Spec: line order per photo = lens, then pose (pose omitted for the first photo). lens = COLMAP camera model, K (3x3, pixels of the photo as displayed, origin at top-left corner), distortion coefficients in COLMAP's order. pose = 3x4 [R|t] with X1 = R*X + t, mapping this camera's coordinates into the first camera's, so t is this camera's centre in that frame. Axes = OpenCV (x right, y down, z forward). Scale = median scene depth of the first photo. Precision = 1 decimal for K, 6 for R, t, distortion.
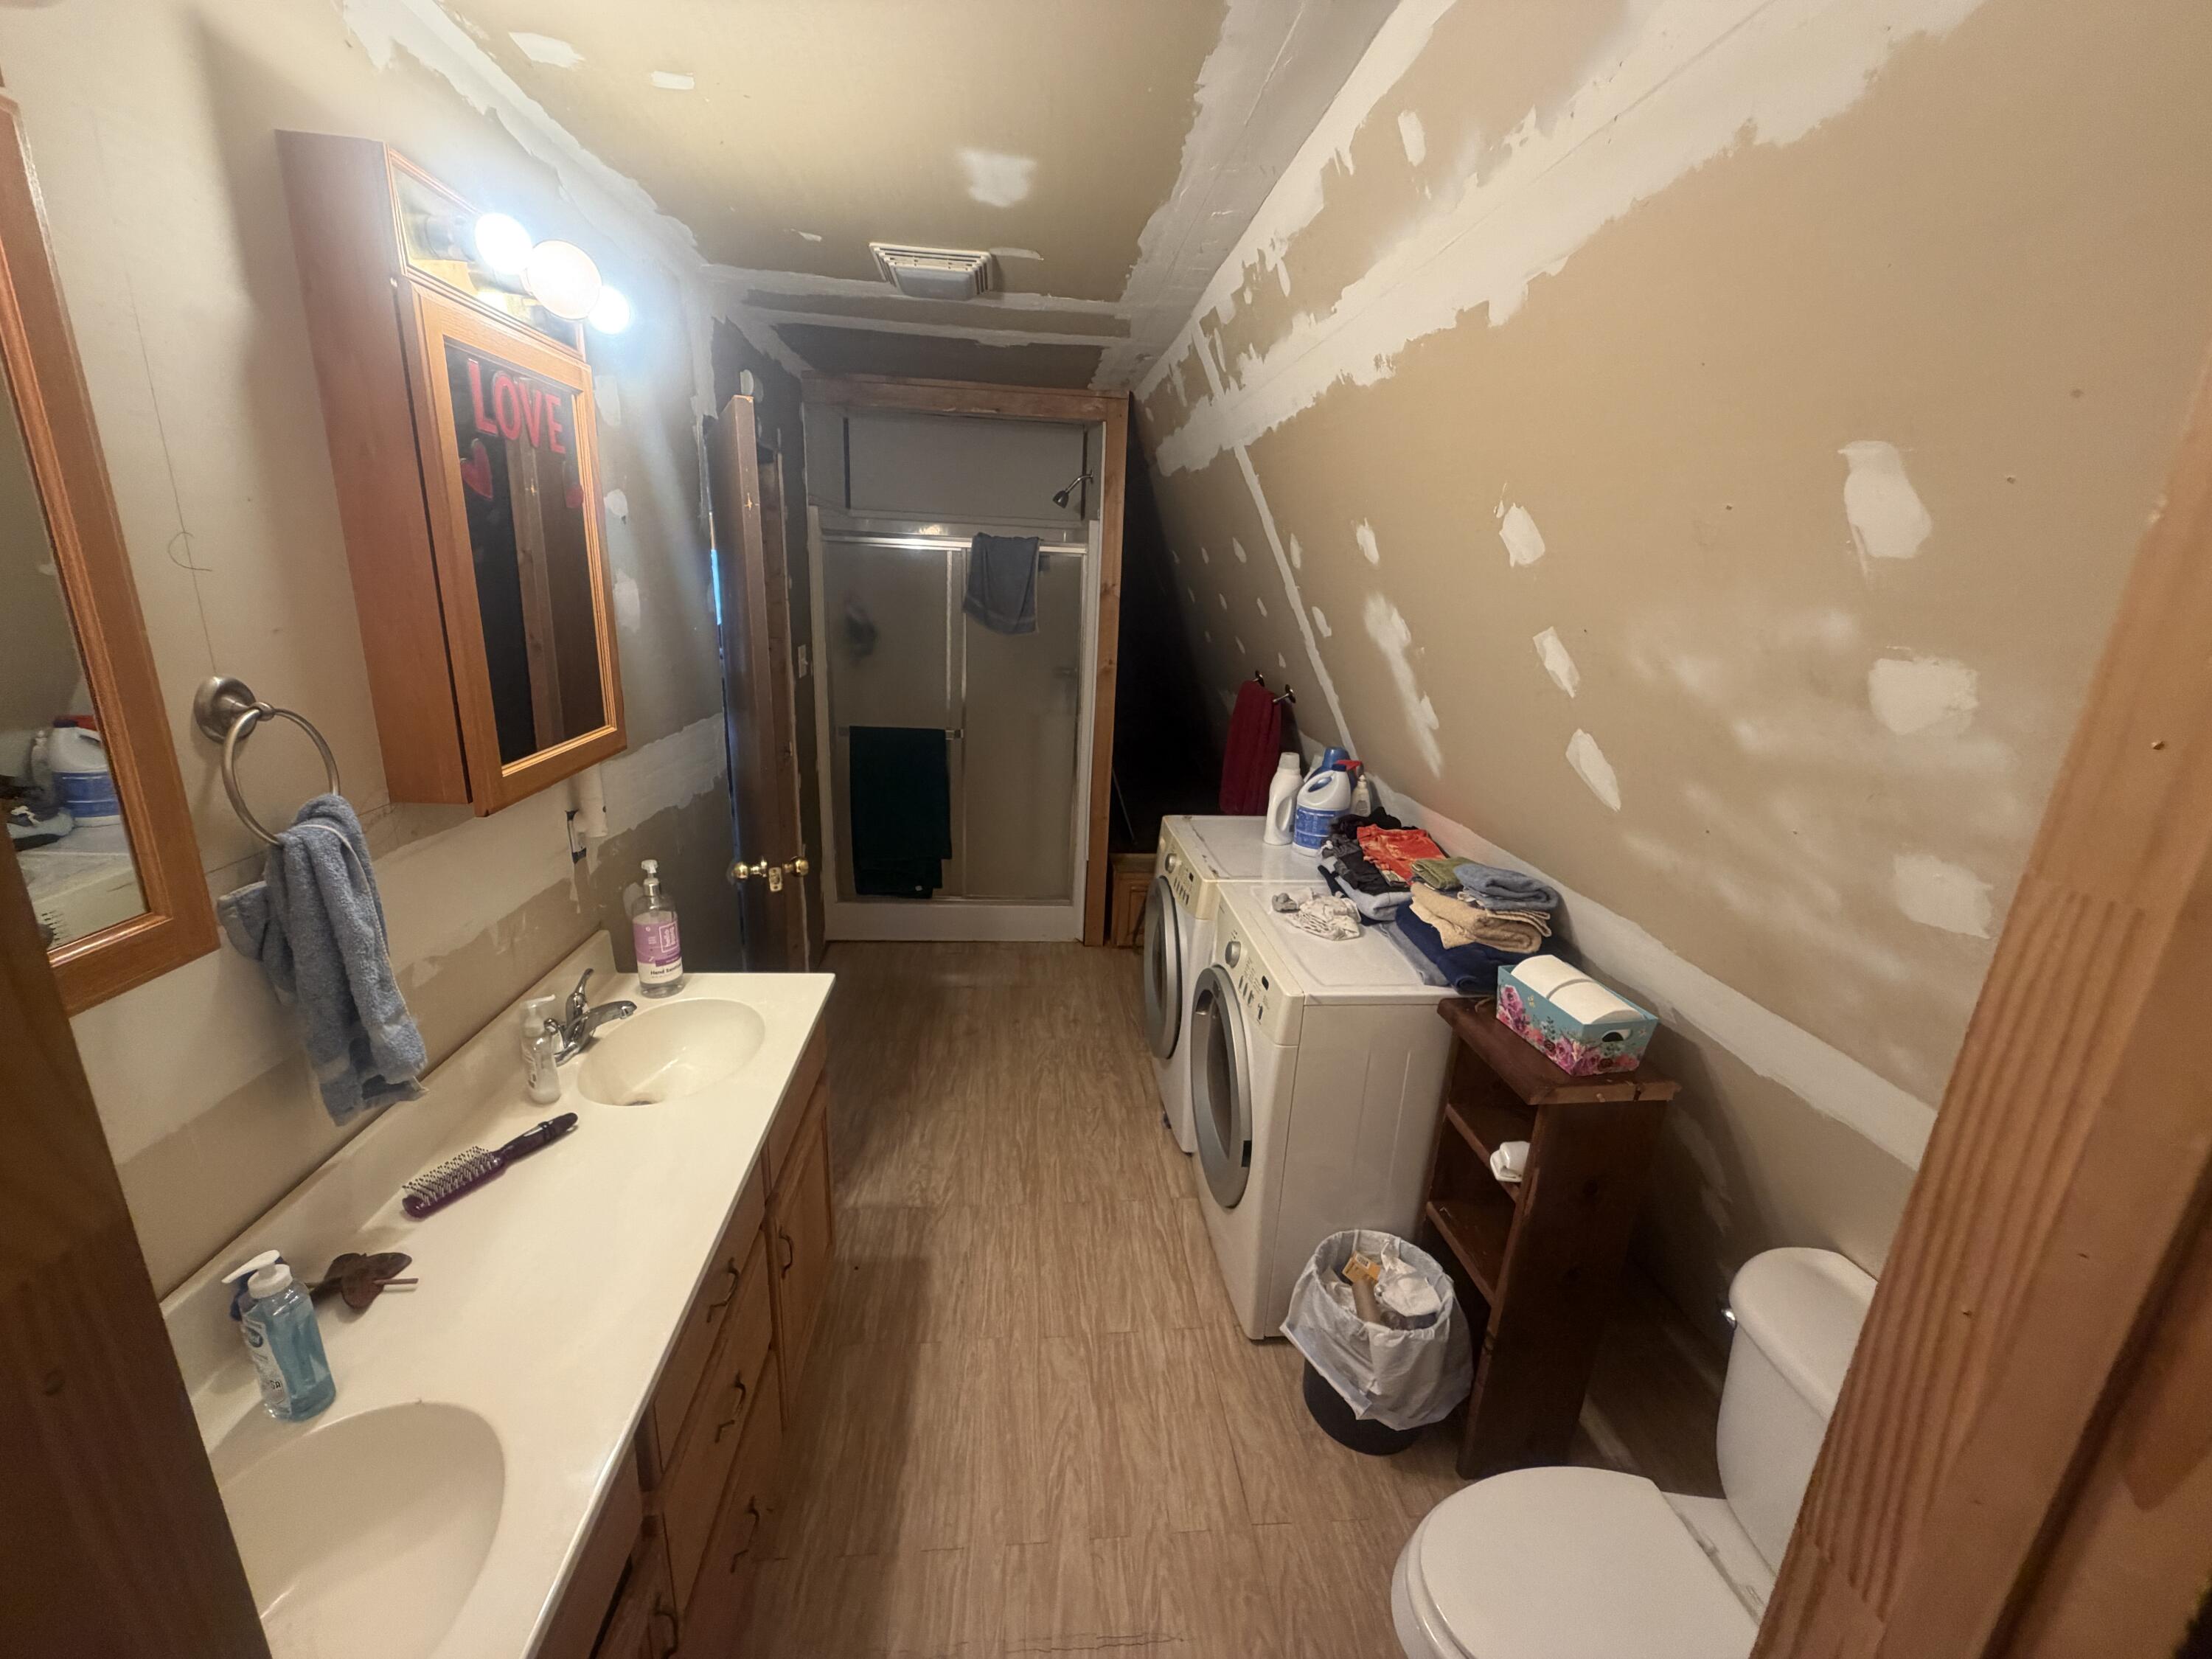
lens RADIAL K [[886.5, 0, 1101.0], [0, 886.5, 832.1], [0, 0, 1]] dist [0.002084, -0.000464]
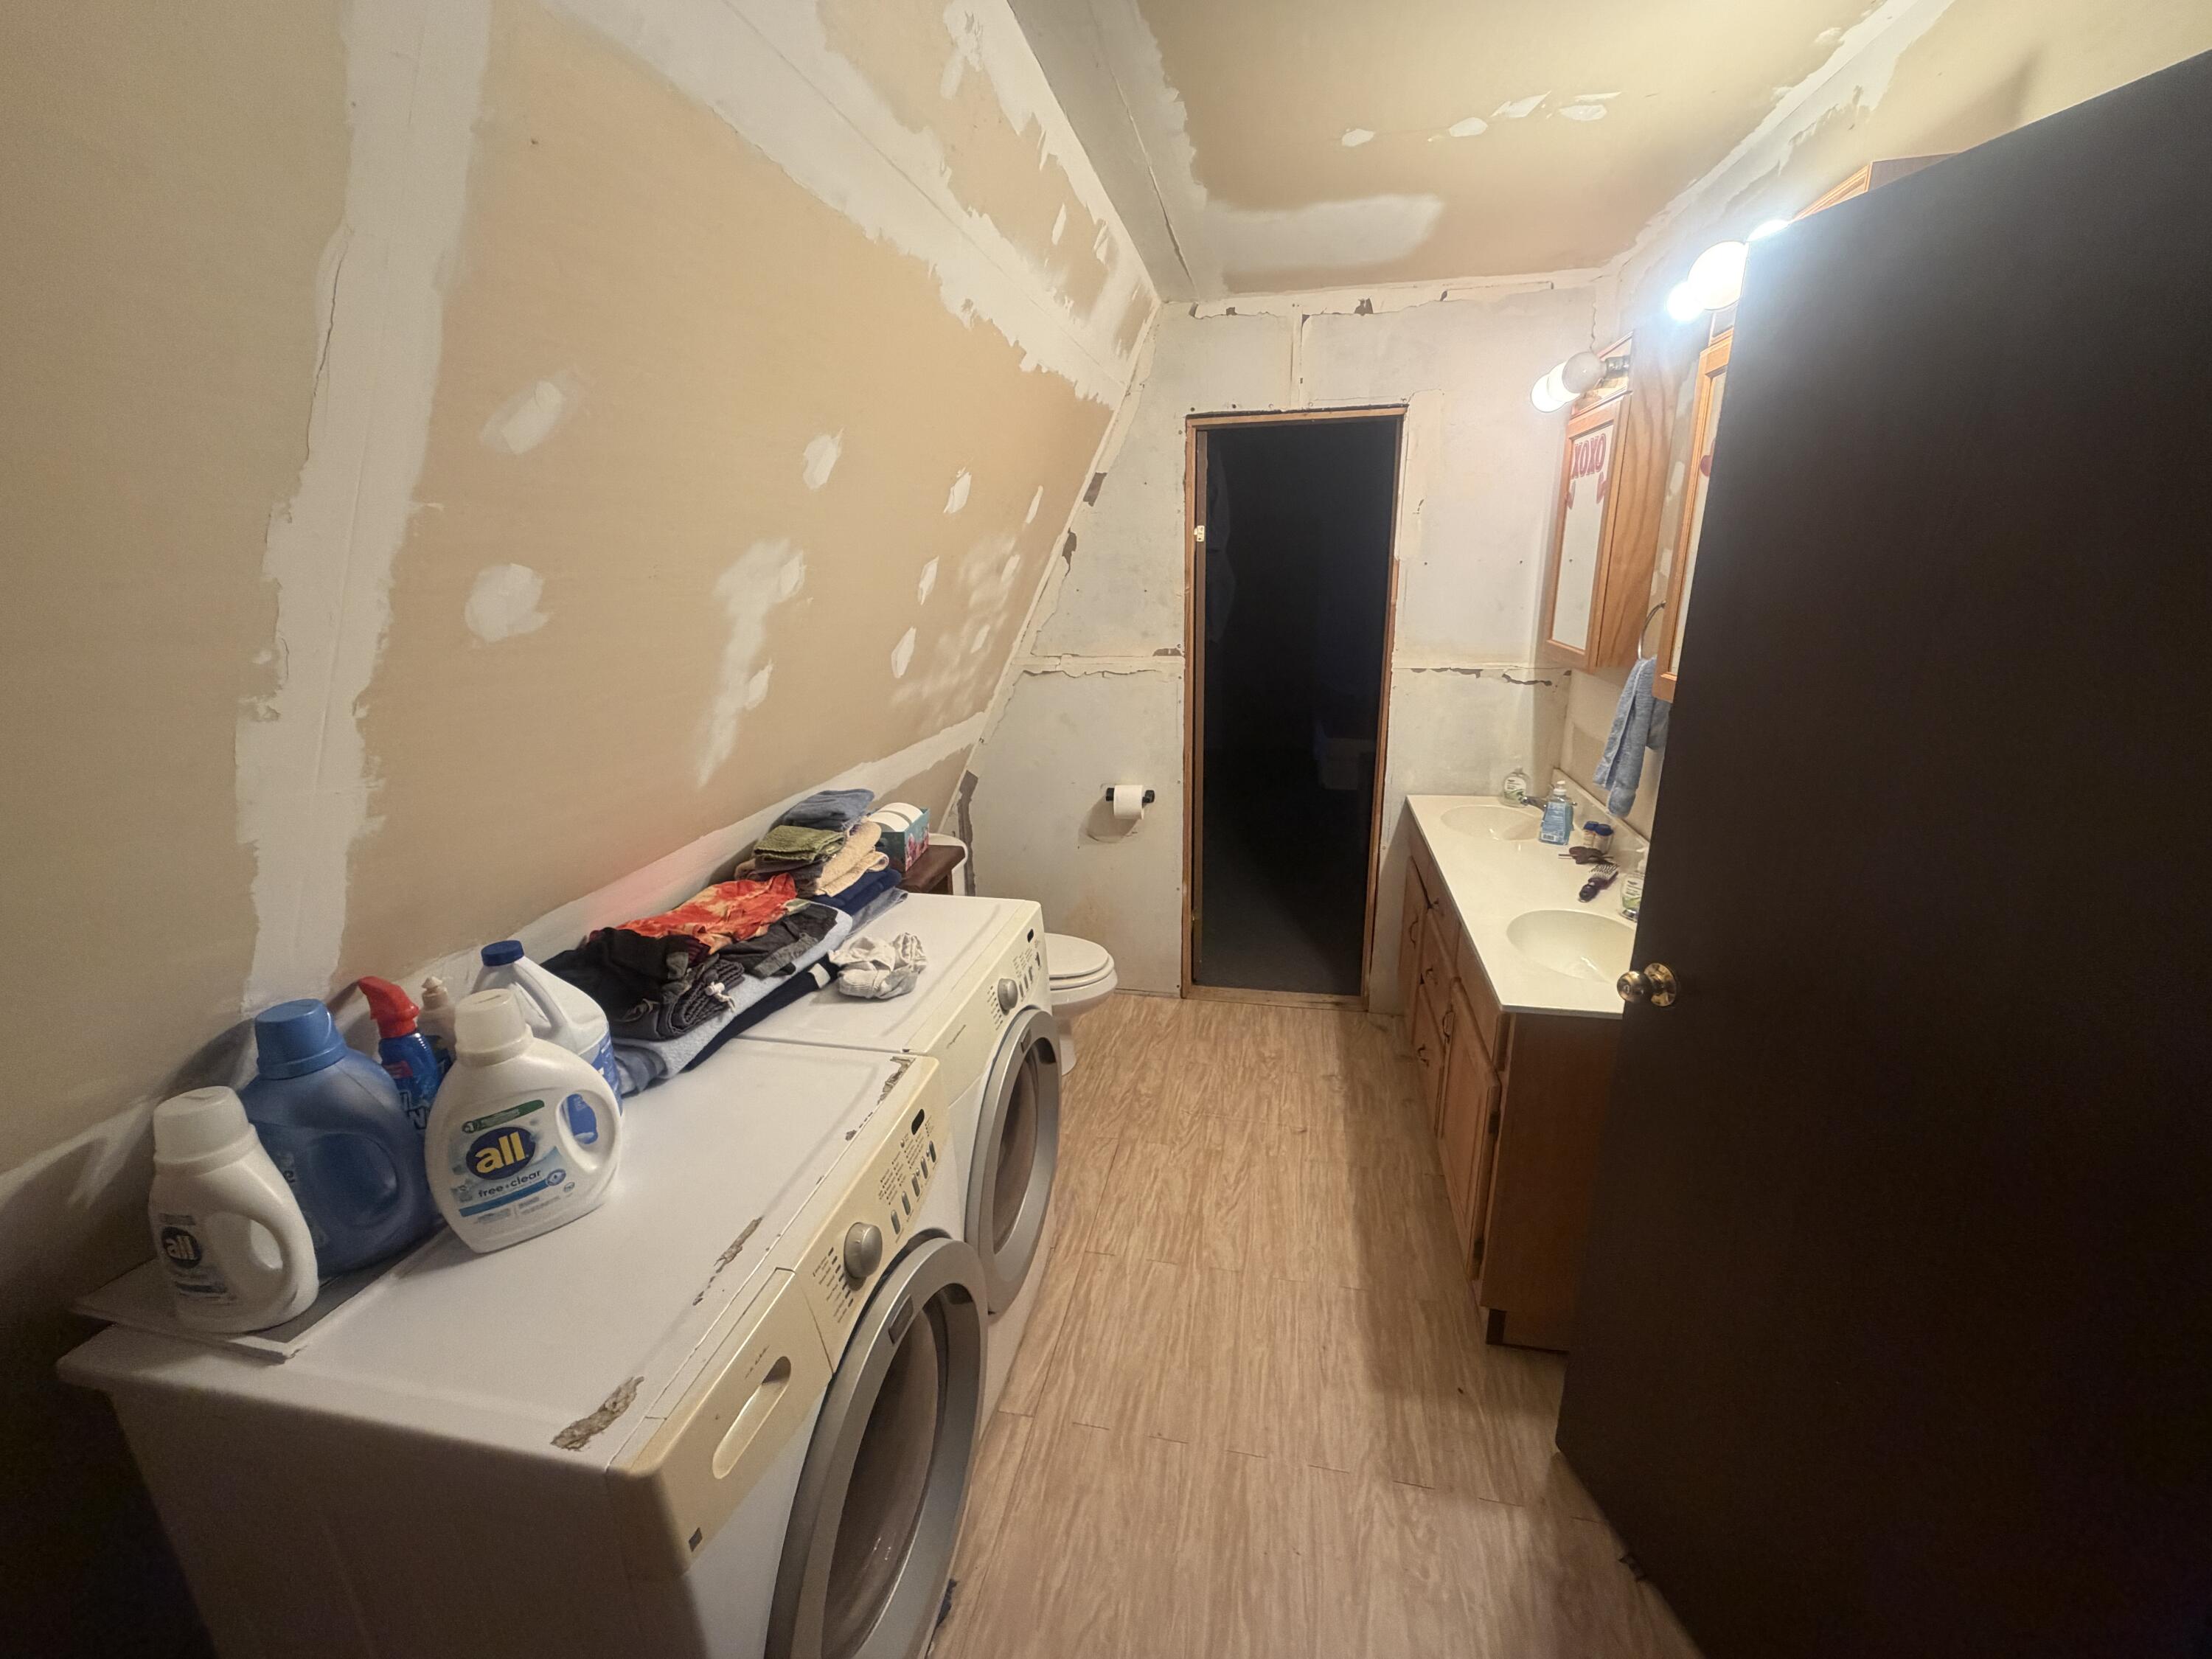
lens RADIAL K [[886.5, 0, 1097.6], [0, 886.5, 823.7], [0, 0, 1]] dist [0.002084, -0.000464]
pose [[-0.953573, -0.109831, 0.280419, -0.143556], [0.060655, 0.842006, 0.536047, -0.446248], [-0.294990, 0.528169, -0.796253, 1.639840]]
